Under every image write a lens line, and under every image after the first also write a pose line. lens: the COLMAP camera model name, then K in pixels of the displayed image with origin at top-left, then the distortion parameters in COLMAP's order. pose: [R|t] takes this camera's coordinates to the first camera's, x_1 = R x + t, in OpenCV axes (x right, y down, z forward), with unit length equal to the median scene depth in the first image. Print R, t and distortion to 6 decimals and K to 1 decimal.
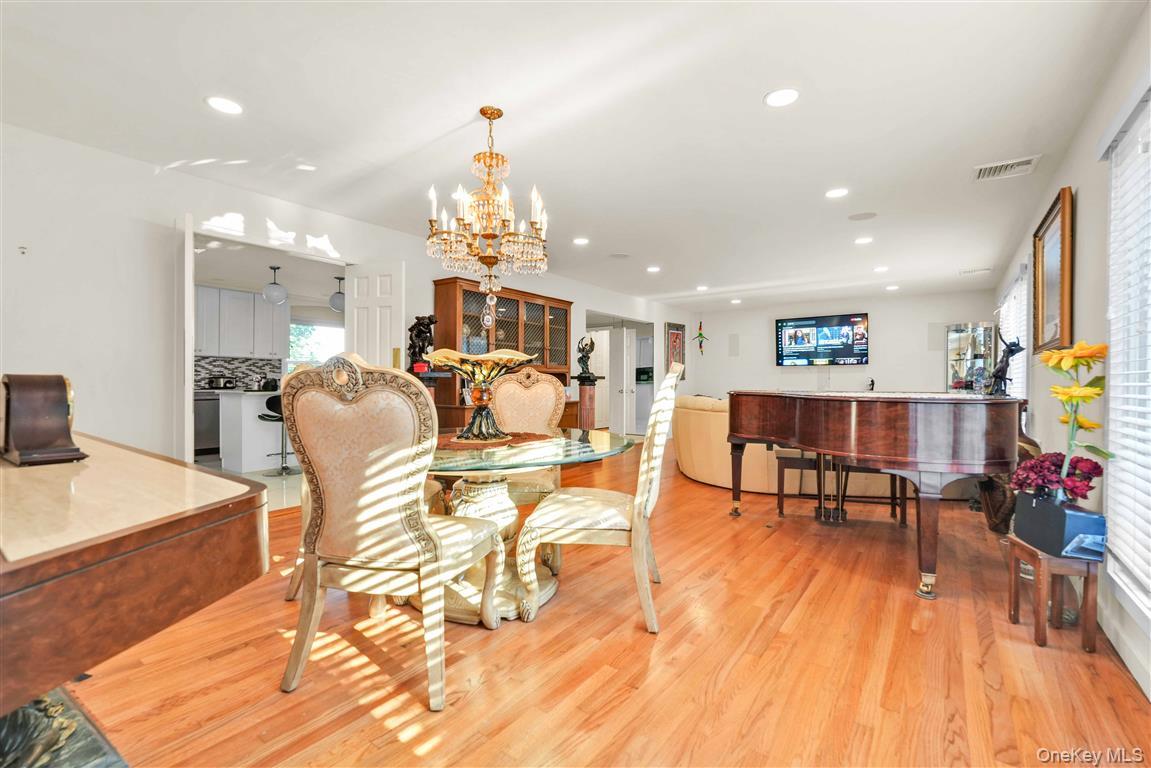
lens RADIAL K [[512.1, 0, 575.1], [0, 512.1, 380.2], [0, 0, 1]] dist [-0.007115, 0.003117]
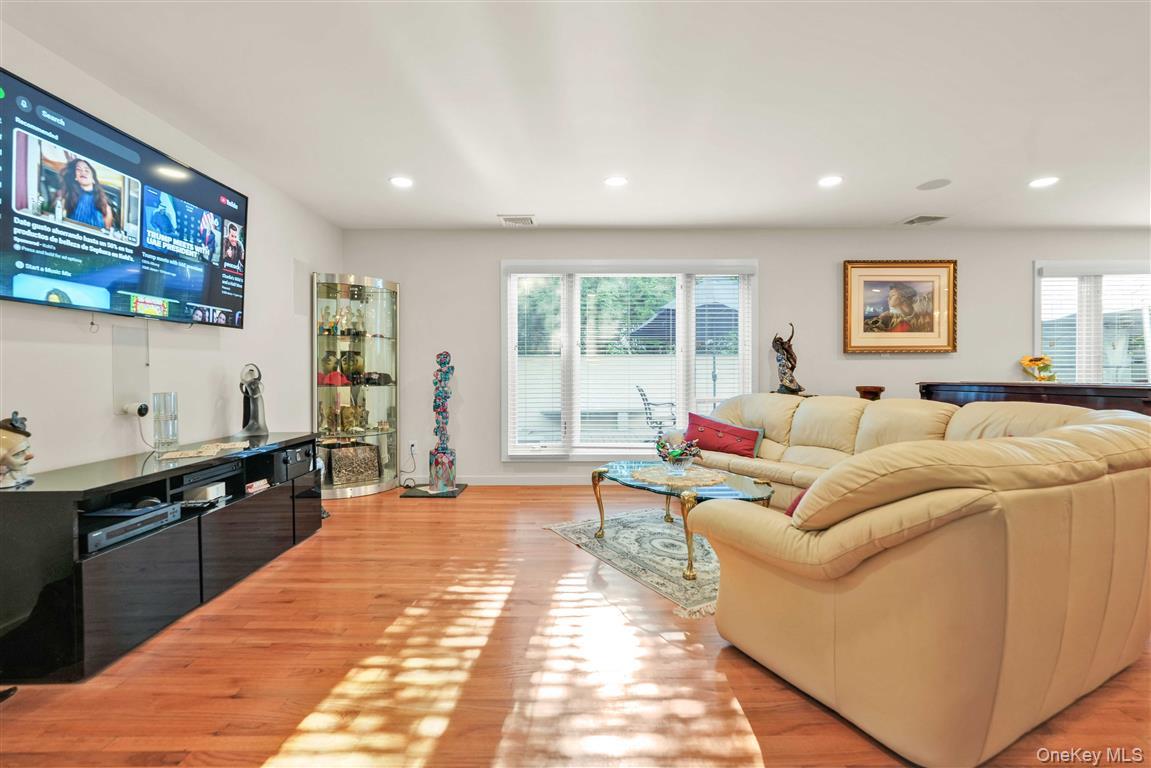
lens RADIAL K [[512.1, 0, 582.6], [0, 512.1, 378.3], [0, 0, 1]] dist [-0.007115, 0.003117]
pose [[-0.596970, -0.008770, 0.802216, 0.105942], [0.000604, 0.999935, 0.011381, 0.001578], [-0.802264, 0.007279, -0.596925, 0.991714]]
